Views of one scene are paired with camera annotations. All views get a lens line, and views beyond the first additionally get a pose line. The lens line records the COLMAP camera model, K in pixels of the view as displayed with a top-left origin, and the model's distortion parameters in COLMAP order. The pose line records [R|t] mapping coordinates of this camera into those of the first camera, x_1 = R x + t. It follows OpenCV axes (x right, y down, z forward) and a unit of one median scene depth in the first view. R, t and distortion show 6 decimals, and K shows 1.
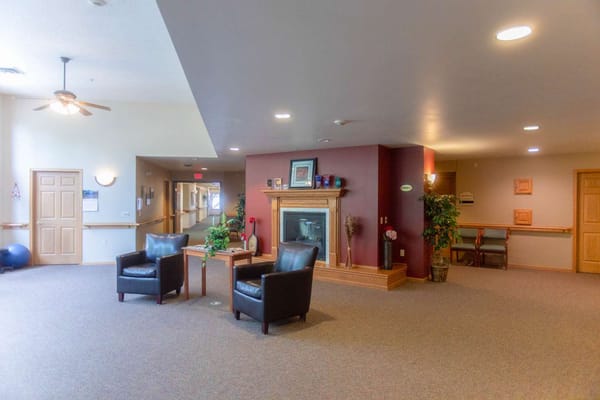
lens RADIAL K [[370.8, 0, 300.0], [0, 370.8, 200.0], [0, 0, 1]] dist [-0.005179, 0.000401]
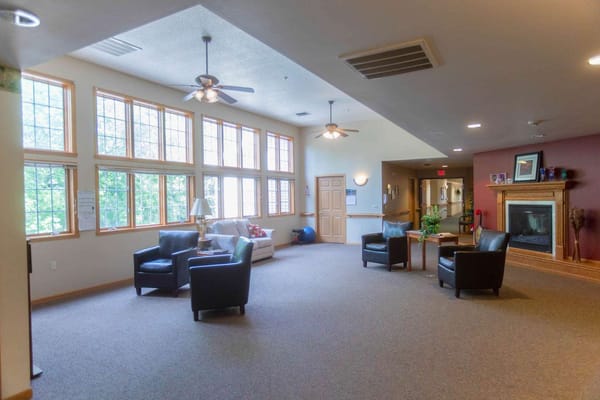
lens RADIAL K [[370.8, 0, 300.0], [0, 370.8, 200.0], [0, 0, 1]] dist [-0.005179, 0.000401]
pose [[0.774093, -0.010129, -0.632990, 0.173959], [0.018208, 0.999815, 0.006267, 0.001404], [0.632809, -0.016377, 0.774134, -0.198406]]
